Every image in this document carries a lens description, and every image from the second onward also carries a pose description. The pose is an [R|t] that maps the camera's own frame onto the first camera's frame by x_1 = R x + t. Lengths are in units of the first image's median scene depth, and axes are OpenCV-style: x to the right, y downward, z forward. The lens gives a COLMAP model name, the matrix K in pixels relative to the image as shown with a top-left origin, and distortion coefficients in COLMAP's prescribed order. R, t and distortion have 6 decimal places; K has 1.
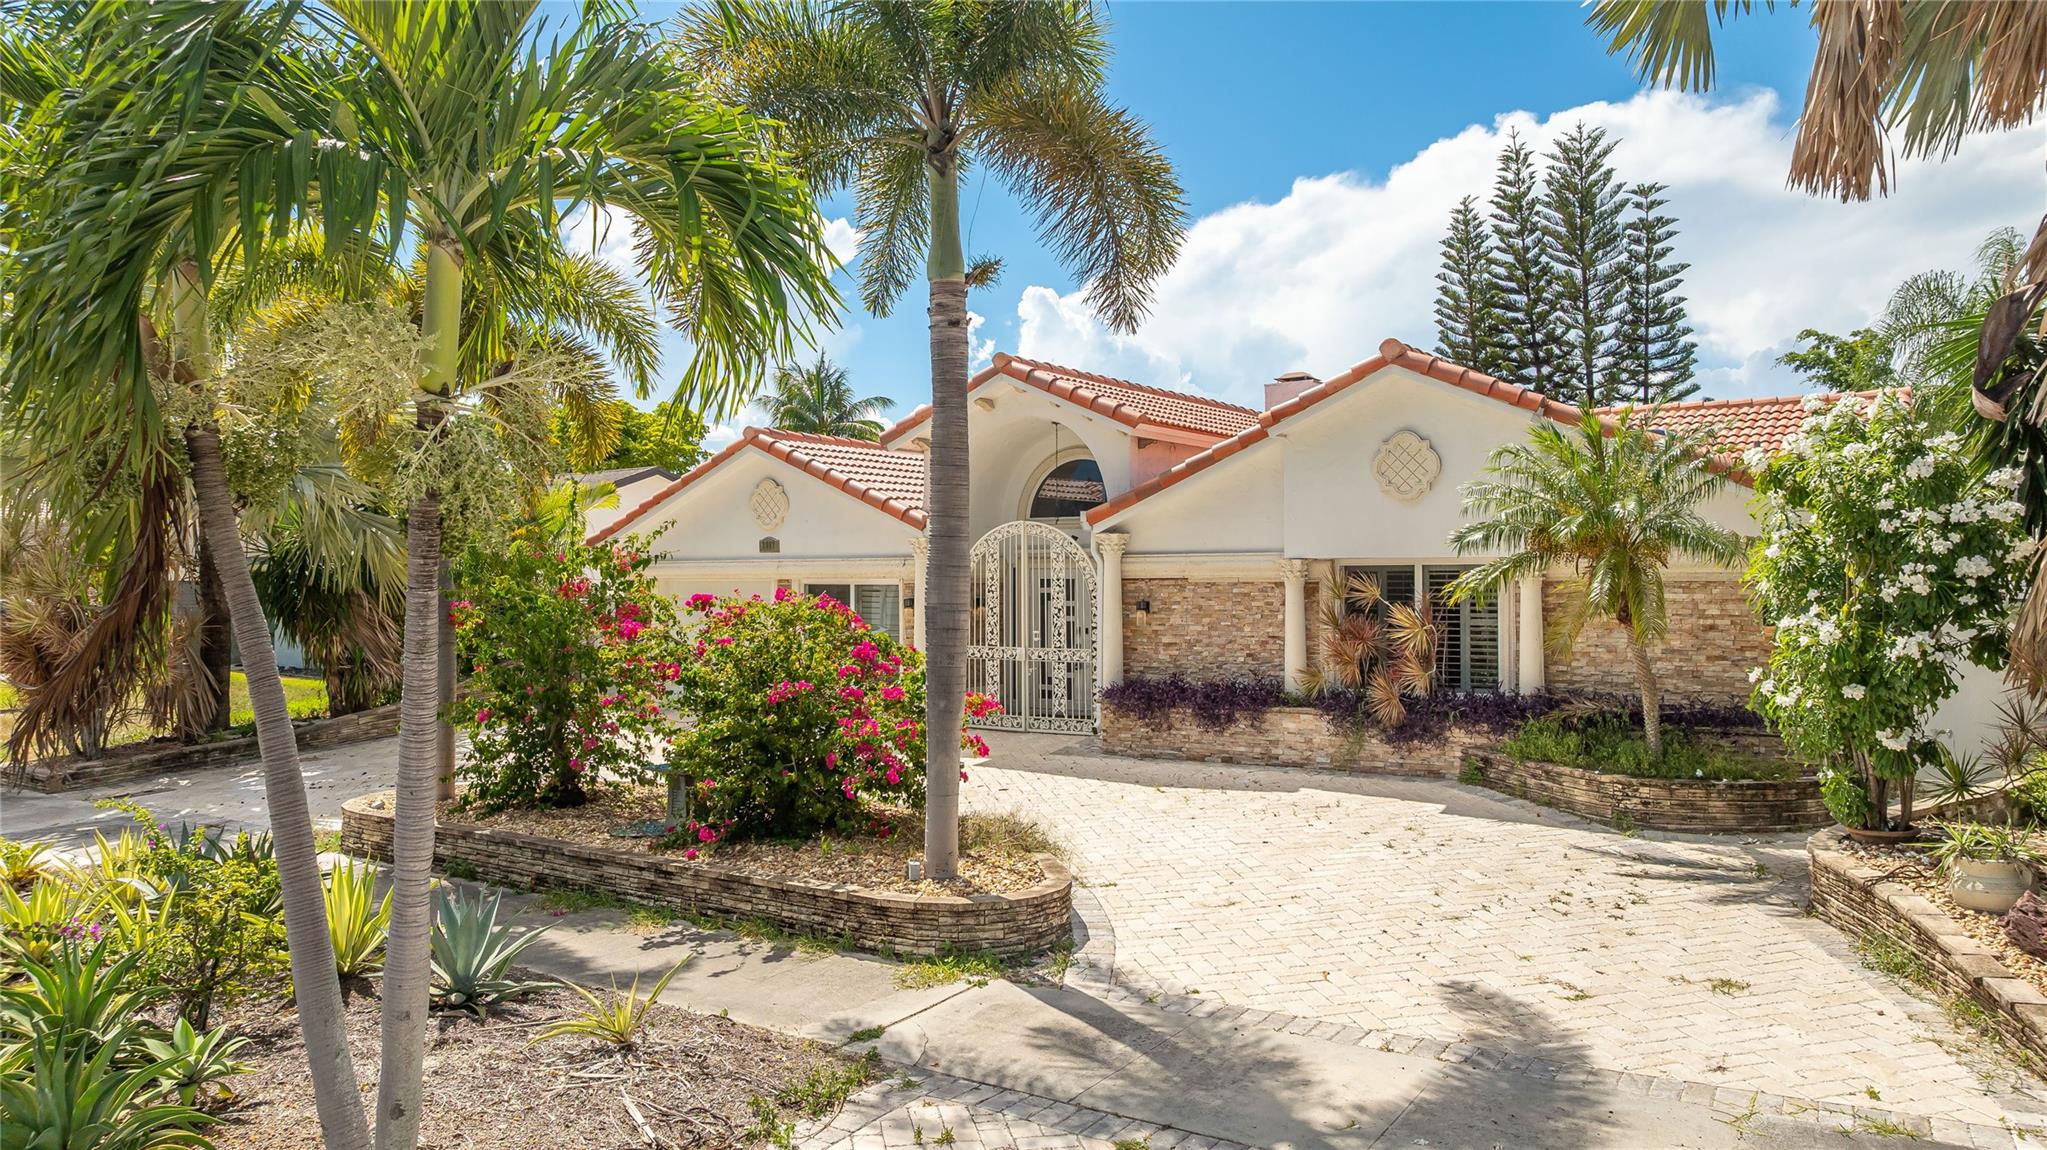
lens RADIAL K [[1433.7, 0, 1023.5], [0, 1433.7, 575.0], [0, 0, 1]] dist [-0.016255, 0.000778]
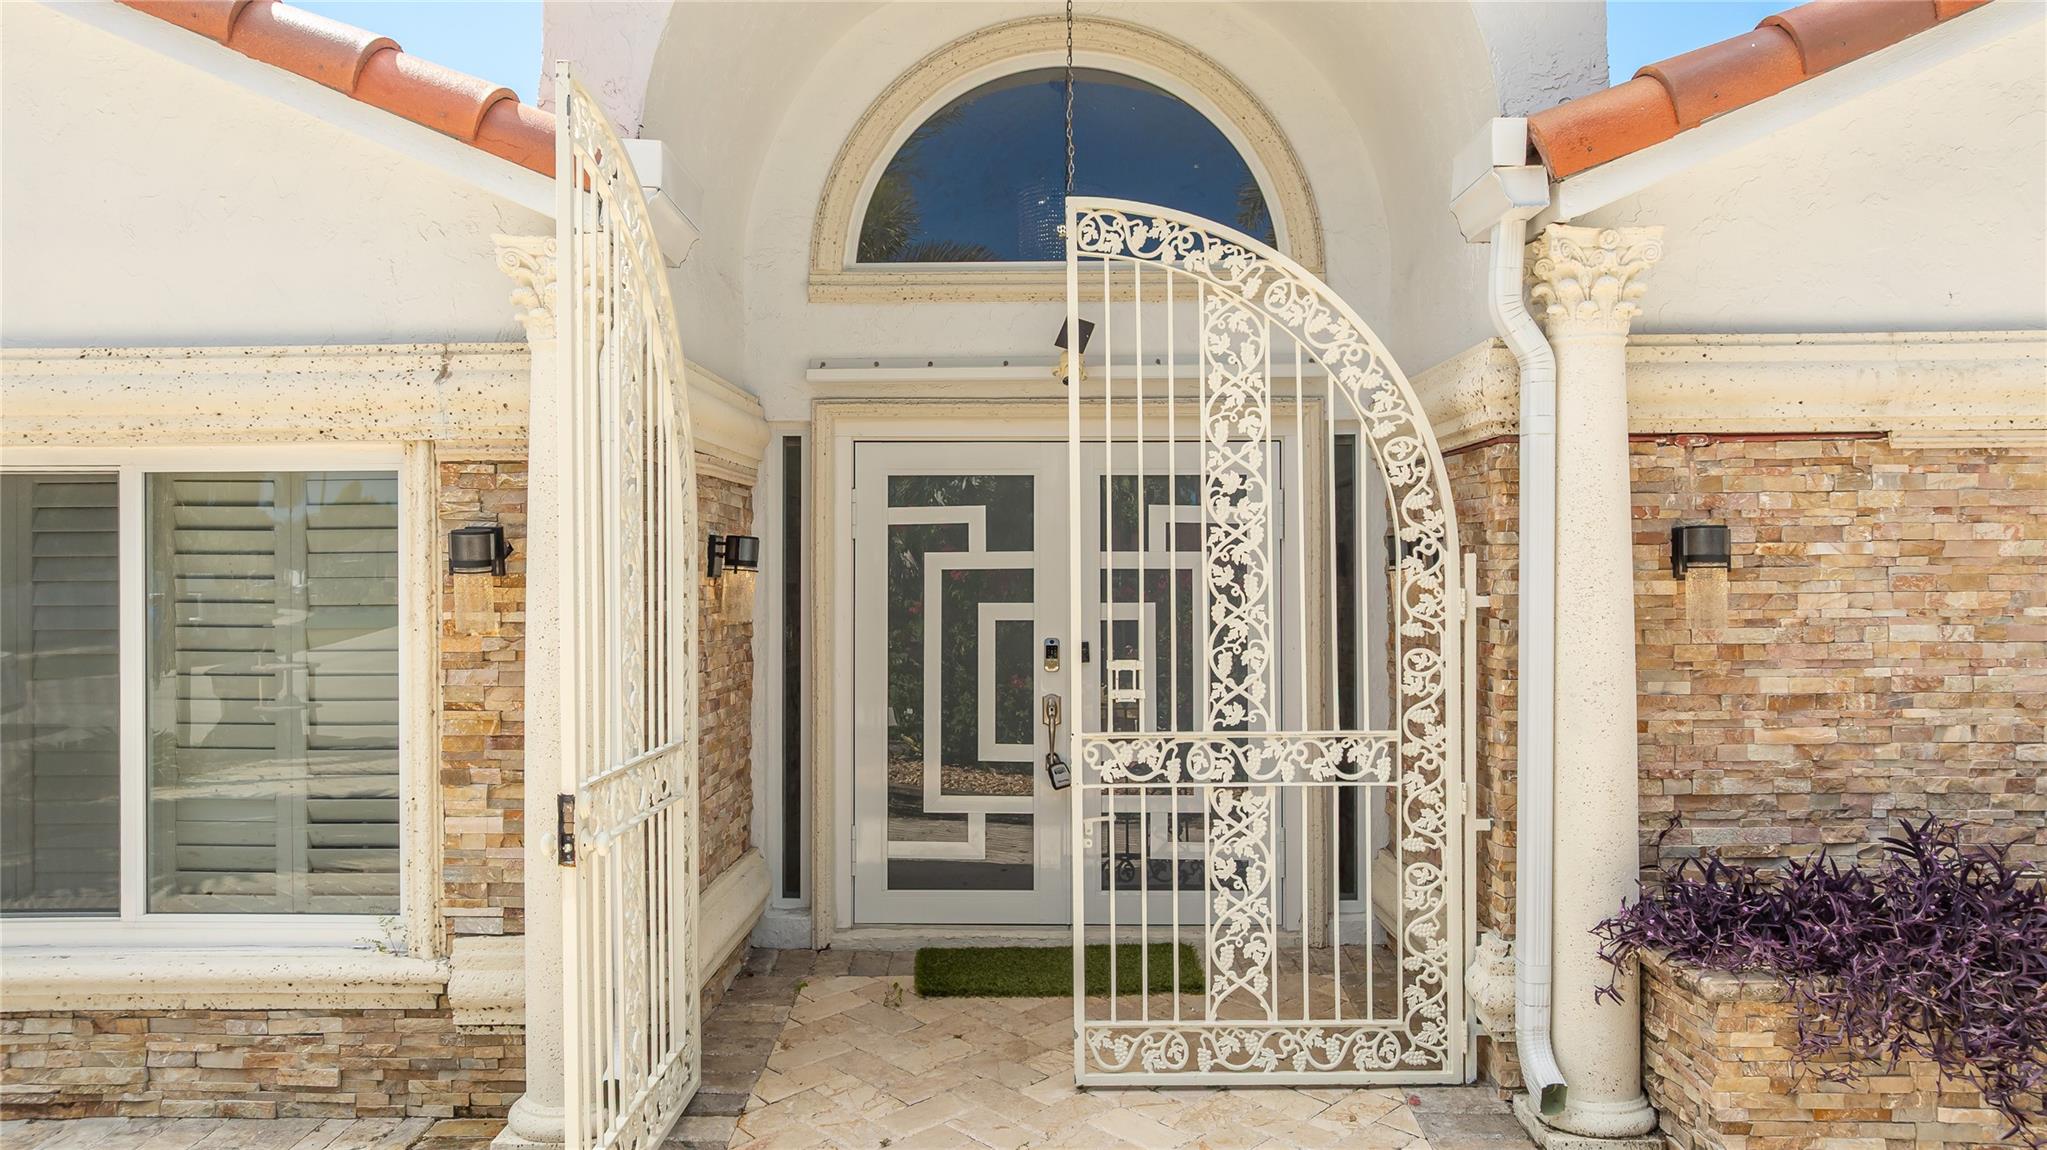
lens RADIAL K [[1433.7, 0, 1023.5], [0, 1433.7, 575.0], [0, 0, 1]] dist [-0.016255, 0.000778]
pose [[0.841395, -0.001758, 0.540418, -0.143483], [0.001449, 0.999998, 0.000997, 0.026266], [-0.540419, -0.000056, 0.841396, 0.867731]]
